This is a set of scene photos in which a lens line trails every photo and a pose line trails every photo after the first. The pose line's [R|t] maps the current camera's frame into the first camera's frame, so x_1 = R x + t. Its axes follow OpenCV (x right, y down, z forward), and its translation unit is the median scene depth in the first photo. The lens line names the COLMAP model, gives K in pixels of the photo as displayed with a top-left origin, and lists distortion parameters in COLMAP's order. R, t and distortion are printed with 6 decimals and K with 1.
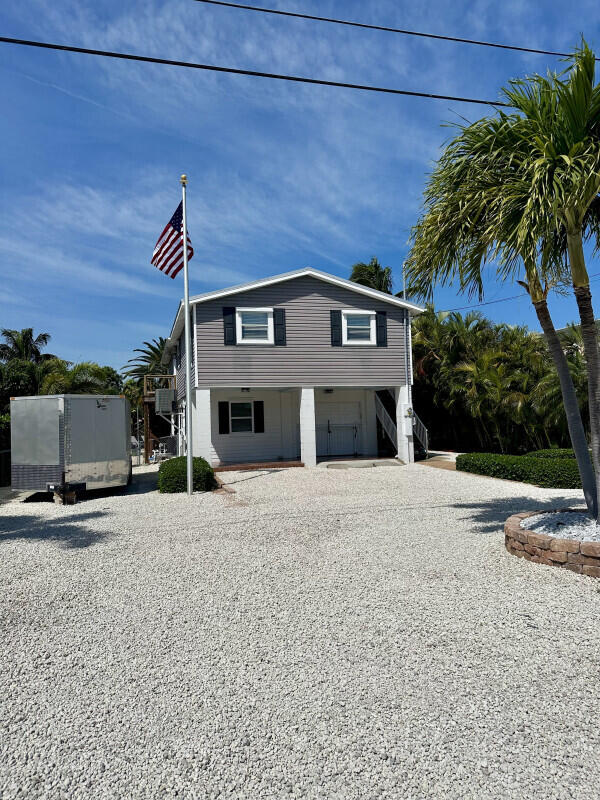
lens RADIAL K [[560.4, 0, 300.0], [0, 560.4, 400.0], [0, 0, 1]] dist [-0.001044, -0.001415]
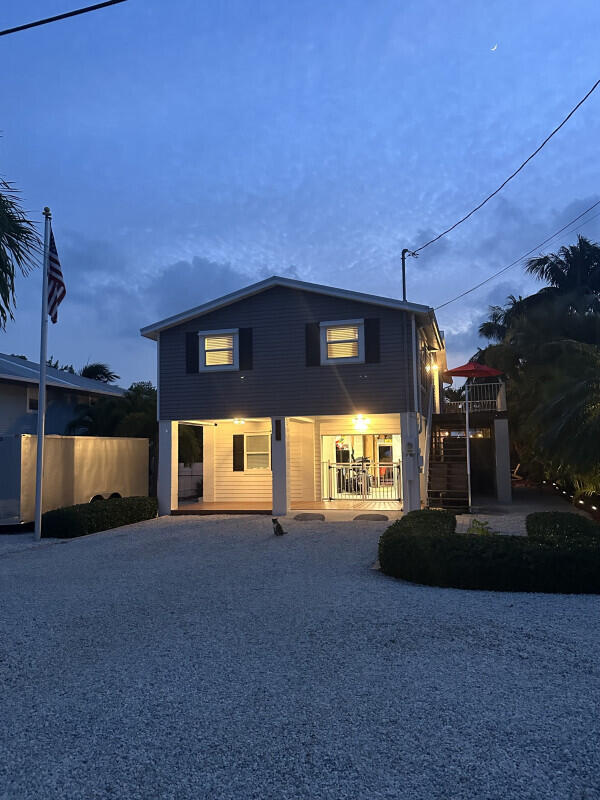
lens RADIAL K [[560.4, 0, 300.0], [0, 560.4, 400.0], [0, 0, 1]] dist [-0.001044, -0.001415]
pose [[0.862908, -0.028542, -0.504555, 0.427425], [0.006328, 0.998936, -0.045687, -0.011395], [0.505322, 0.036231, 0.862170, 0.277777]]
